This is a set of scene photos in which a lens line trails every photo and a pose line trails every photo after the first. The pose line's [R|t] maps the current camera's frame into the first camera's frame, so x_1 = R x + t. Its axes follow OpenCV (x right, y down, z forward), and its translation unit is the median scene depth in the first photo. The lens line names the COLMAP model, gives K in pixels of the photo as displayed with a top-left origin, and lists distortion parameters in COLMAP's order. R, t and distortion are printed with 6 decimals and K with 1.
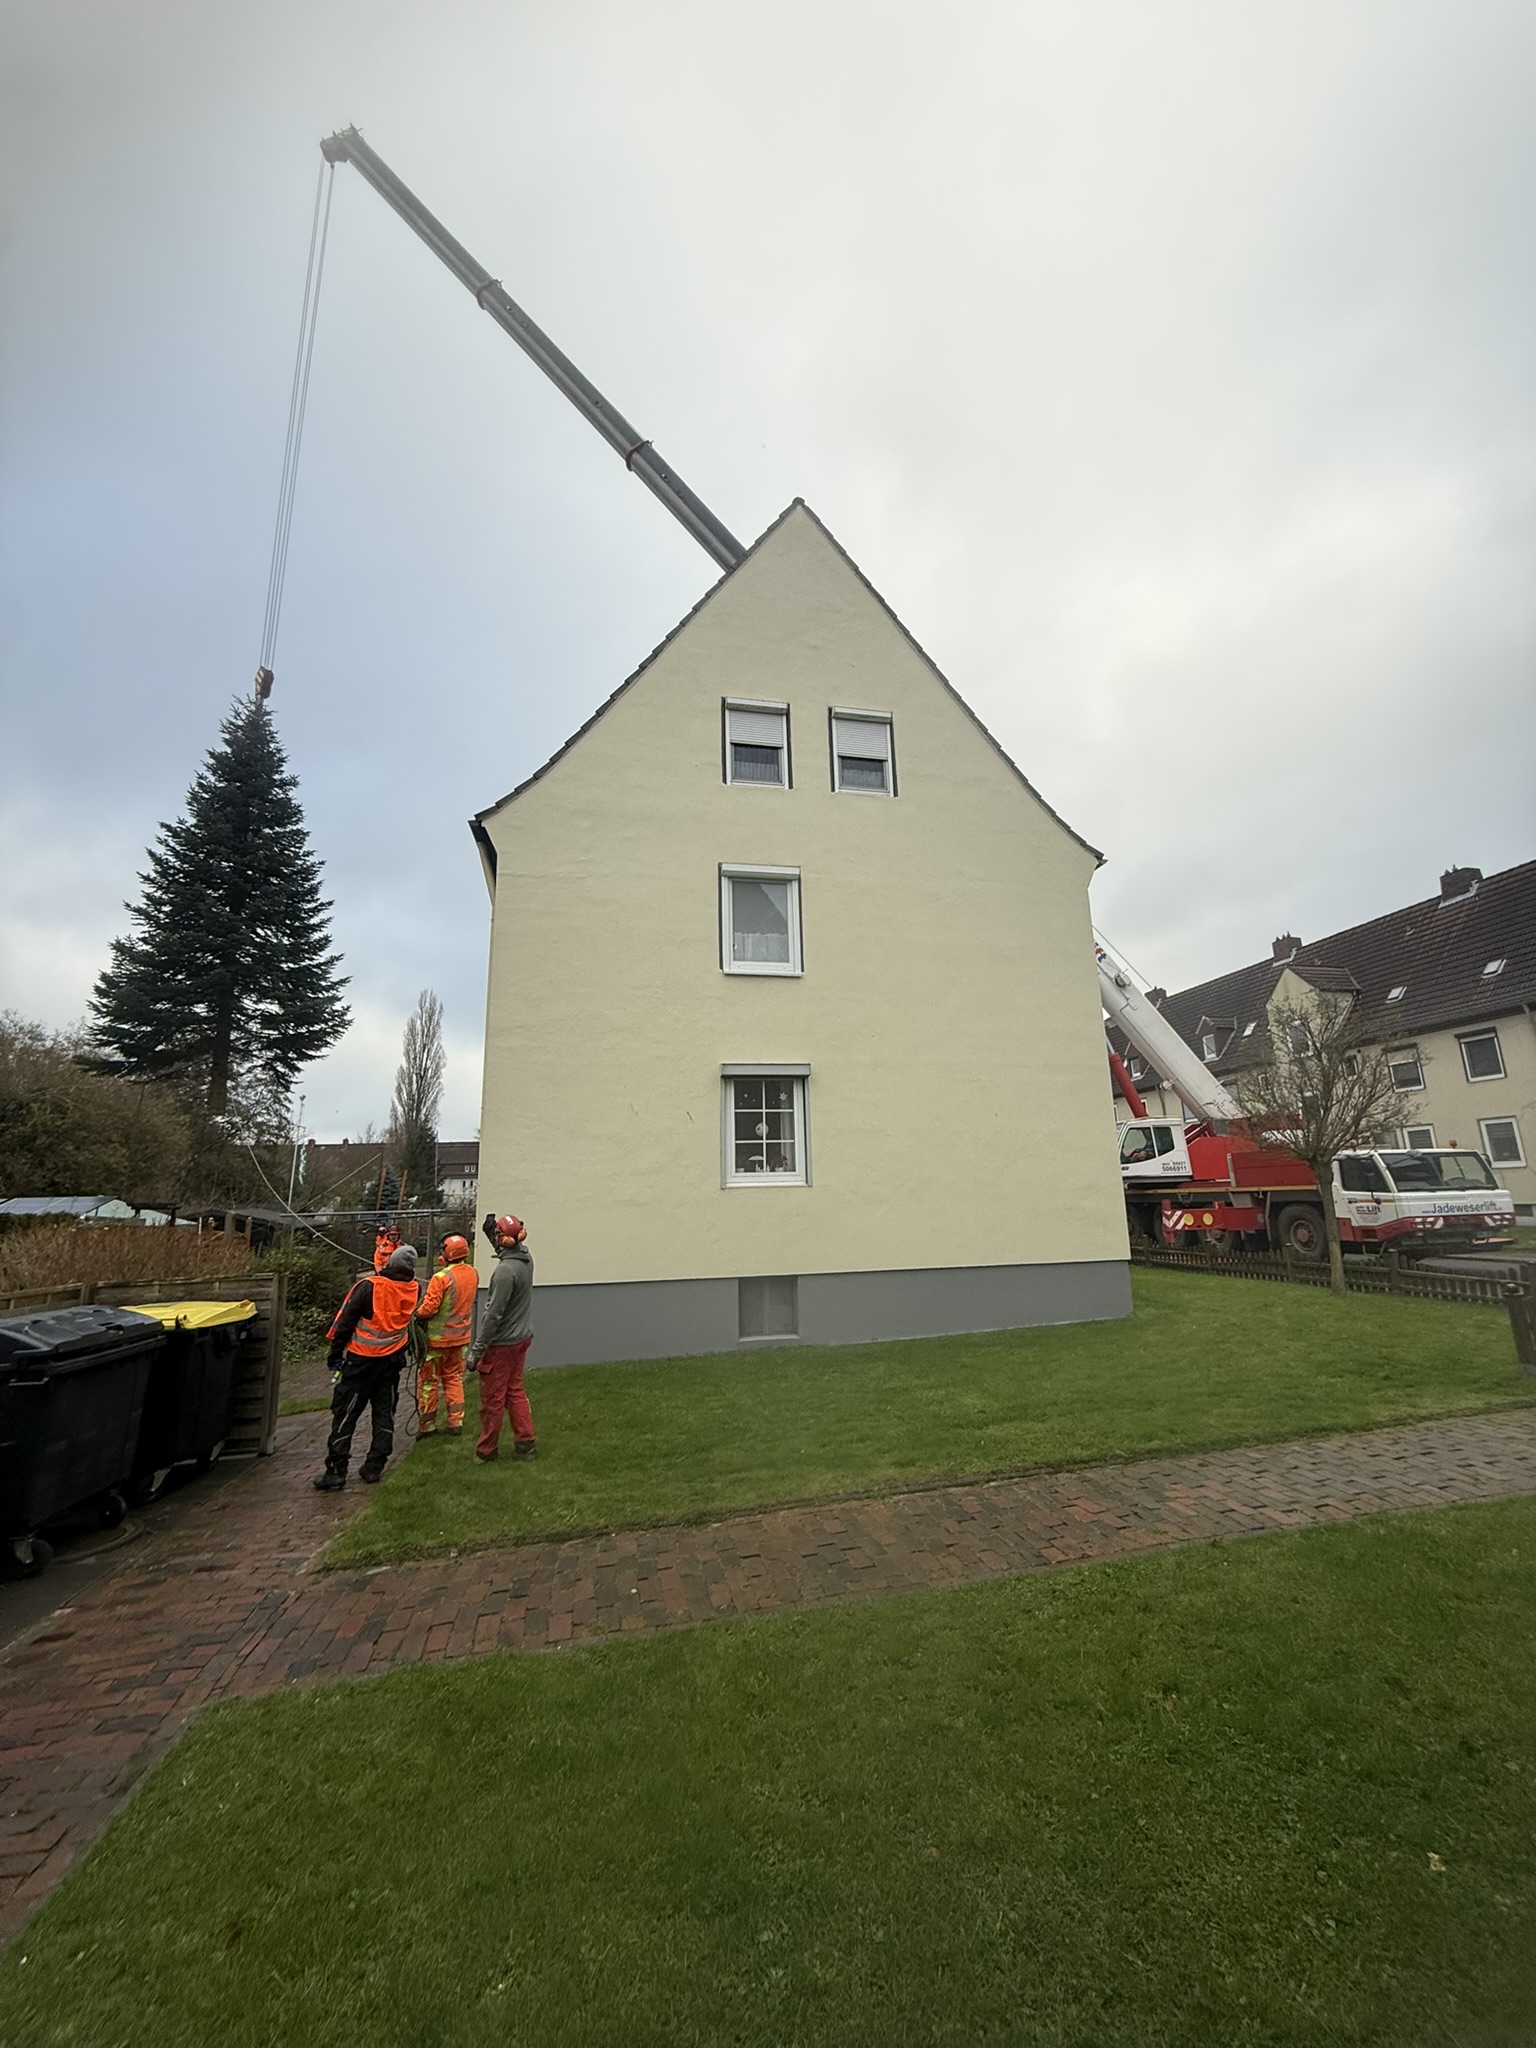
lens RADIAL K [[820.0, 0, 768.0], [0, 820.0, 1024.0], [0, 0, 1]] dist [0.000925, 0.000062]
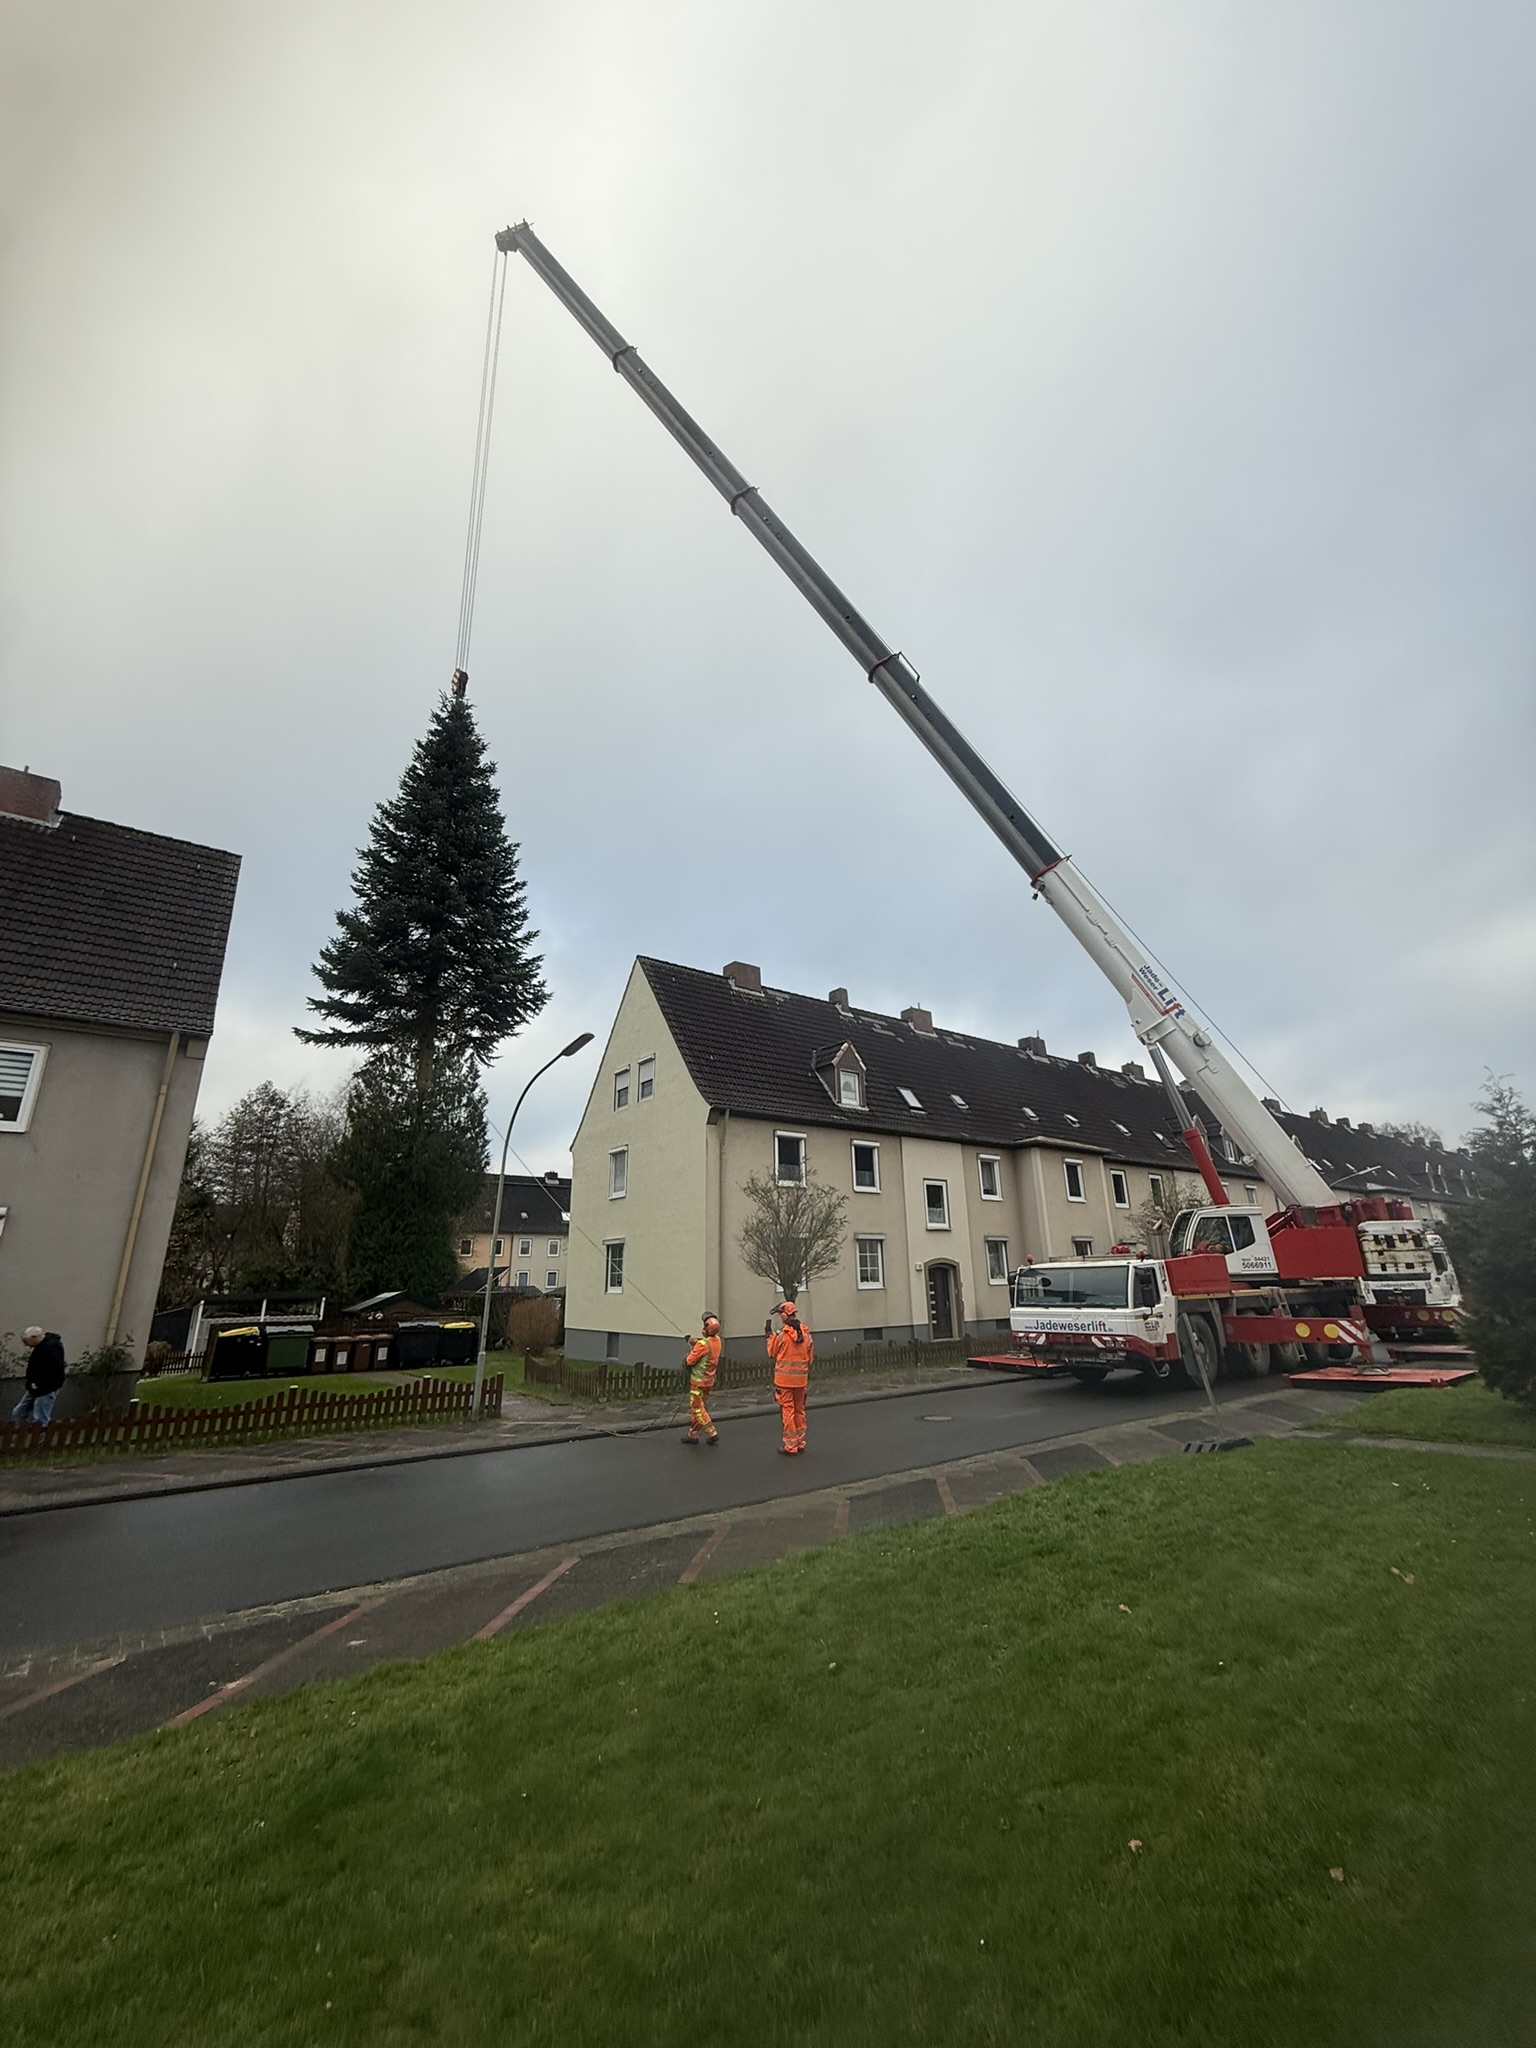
lens RADIAL K [[820.0, 0, 768.0], [0, 820.0, 1024.0], [0, 0, 1]] dist [0.000925, 0.000062]
pose [[0.451089, -0.246014, -0.857902, 1.650358], [0.194136, 0.965288, -0.174731, -0.032728], [0.871108, -0.087731, 0.483191, 0.216397]]
